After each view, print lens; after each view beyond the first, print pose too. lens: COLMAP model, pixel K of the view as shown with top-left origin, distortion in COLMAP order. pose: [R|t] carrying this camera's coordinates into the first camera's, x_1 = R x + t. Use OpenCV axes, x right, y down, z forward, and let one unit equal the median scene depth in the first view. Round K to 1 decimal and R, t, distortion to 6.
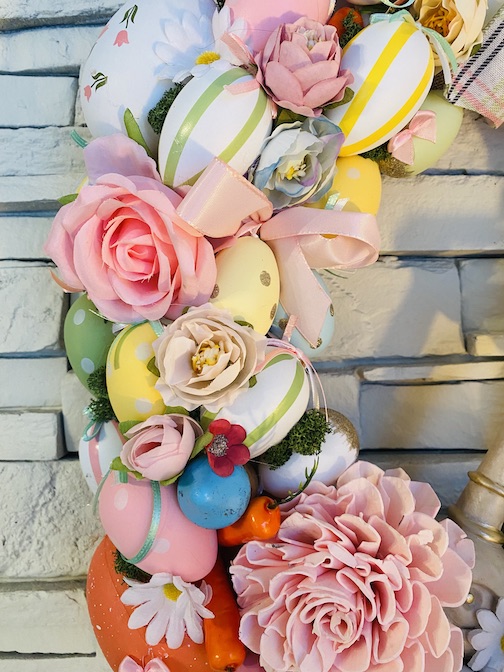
lens RADIAL K [[520.4, 0, 252.0], [0, 520.4, 336.0], [0, 0, 1]] dist [0.002726, 0.000756]
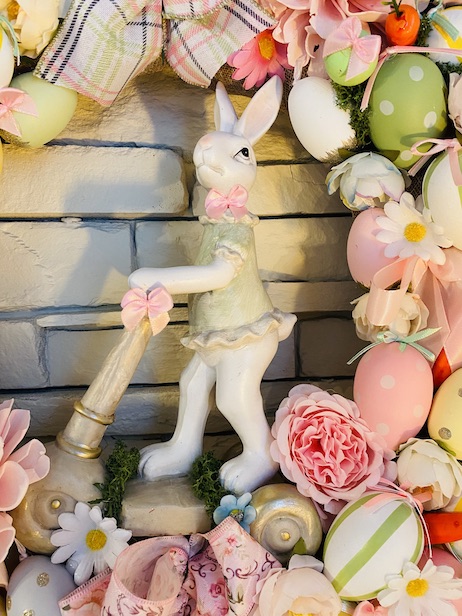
lens RADIAL K [[477.0, 0, 231.0], [0, 477.0, 308.0], [0, 0, 1]] dist [0.002726, 0.000756]
pose [[0.994063, -0.013136, 0.108012, 0.502964], [0.010784, 0.999692, 0.022333, 0.024805], [-0.108272, -0.021035, 0.993899, -0.080372]]
